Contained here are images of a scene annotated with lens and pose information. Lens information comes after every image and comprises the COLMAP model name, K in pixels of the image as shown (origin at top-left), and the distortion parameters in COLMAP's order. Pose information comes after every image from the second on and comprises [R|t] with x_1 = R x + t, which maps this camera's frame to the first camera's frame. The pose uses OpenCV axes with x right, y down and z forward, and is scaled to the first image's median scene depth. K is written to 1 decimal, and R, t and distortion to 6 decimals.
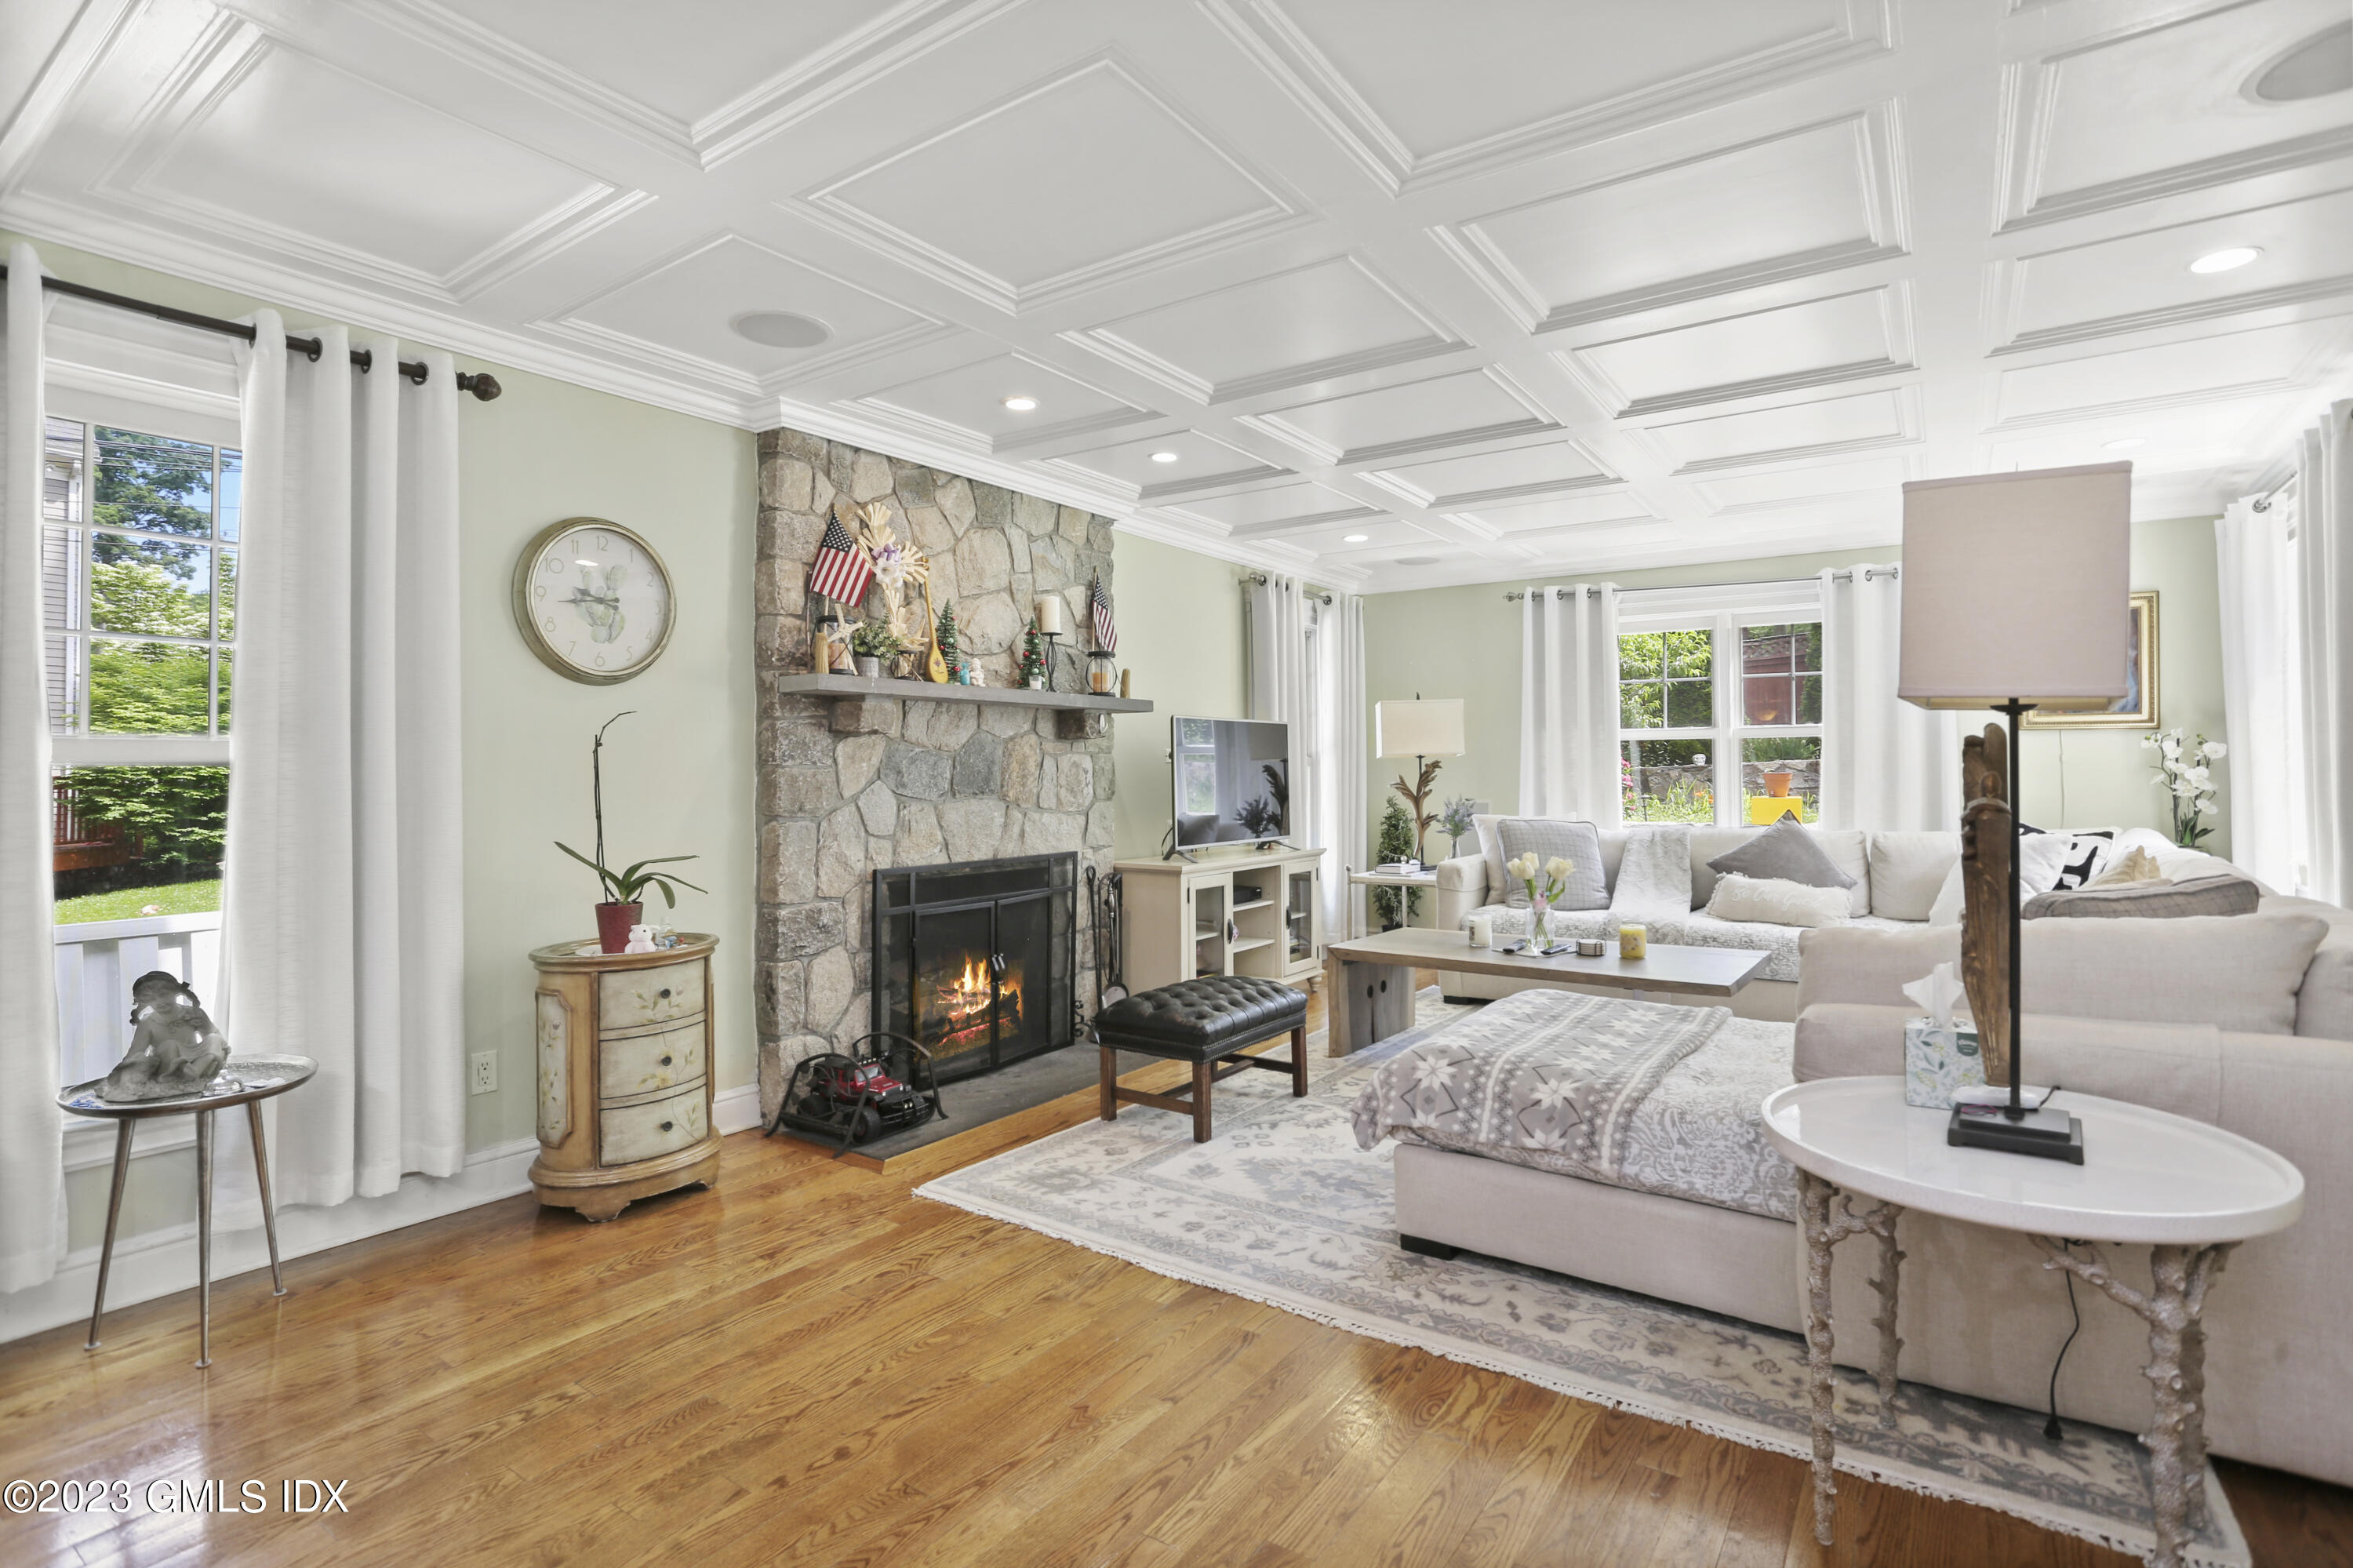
lens RADIAL K [[1146.7, 0, 1170.4], [0, 1146.7, 755.6], [0, 0, 1]] dist [-0.038745, 0.000437]
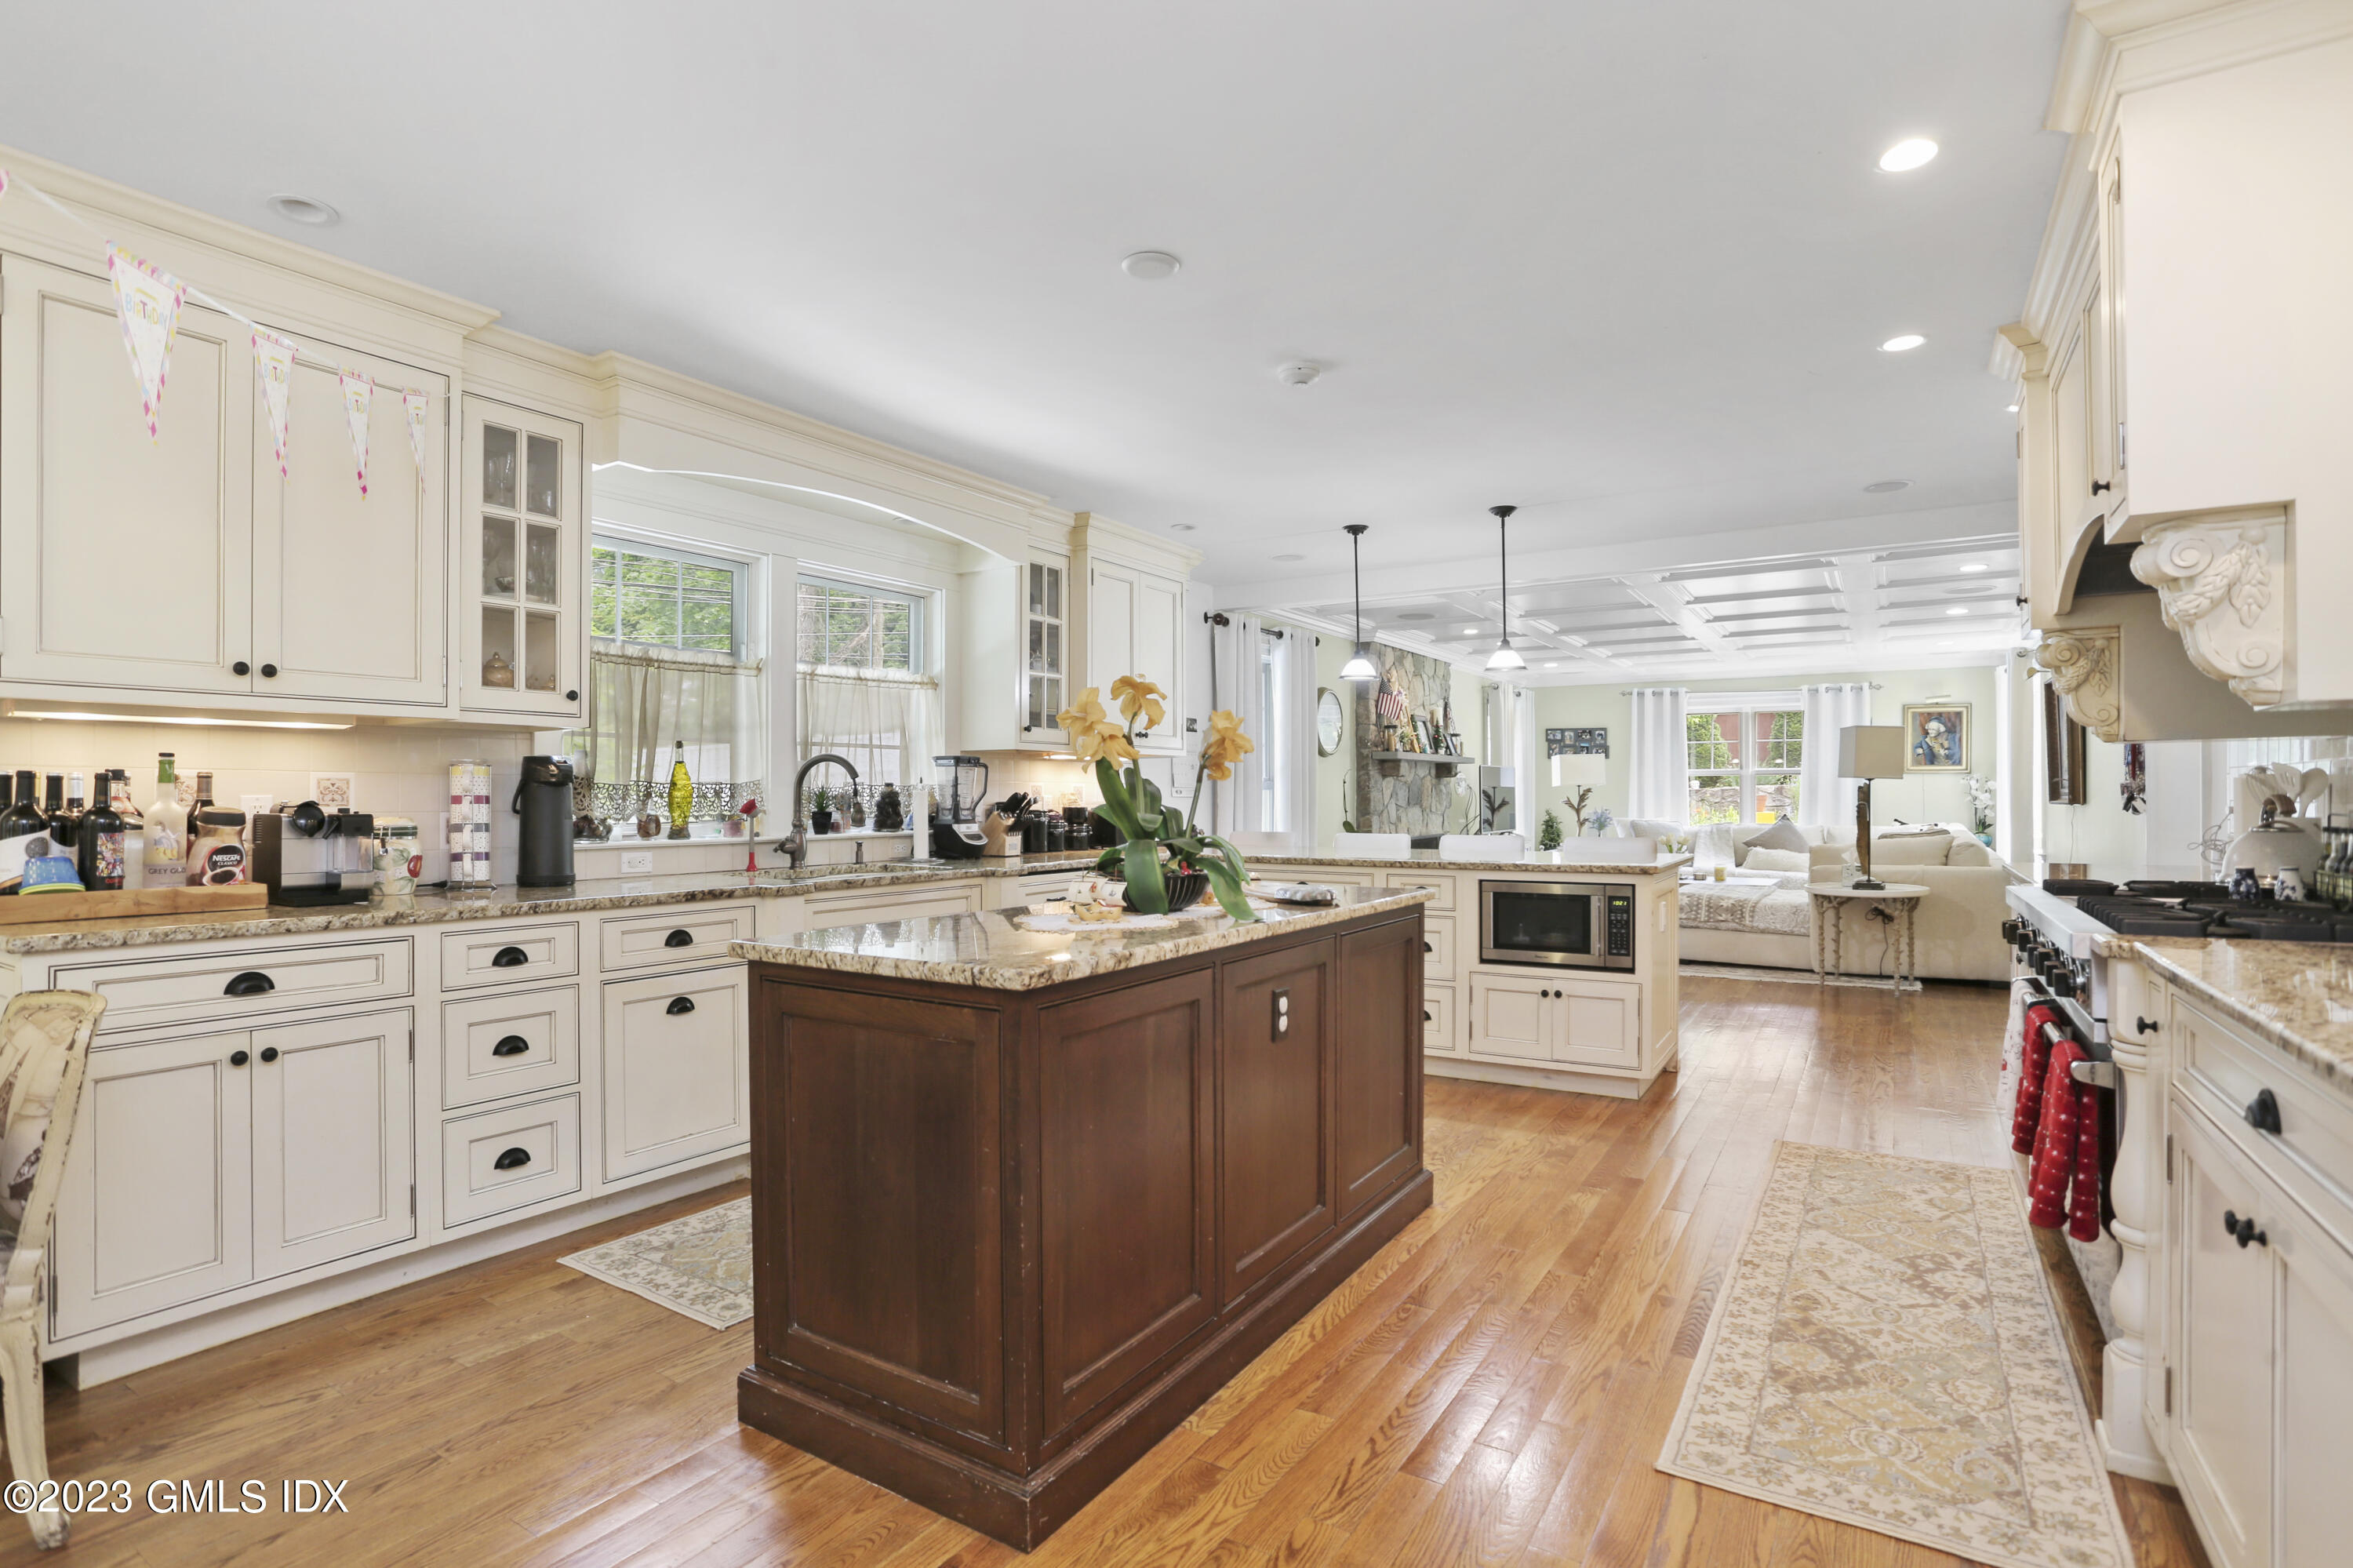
lens RADIAL K [[1158.6, 0, 1176.5], [0, 1158.6, 784.0], [0, 0, 1]] dist [-0.039540, 0.000647]
pose [[0.999012, 0.003546, 0.044289, -0.568658], [-0.003841, 0.999971, 0.006582, -0.012870], [-0.044265, -0.006745, 0.998997, -0.889604]]
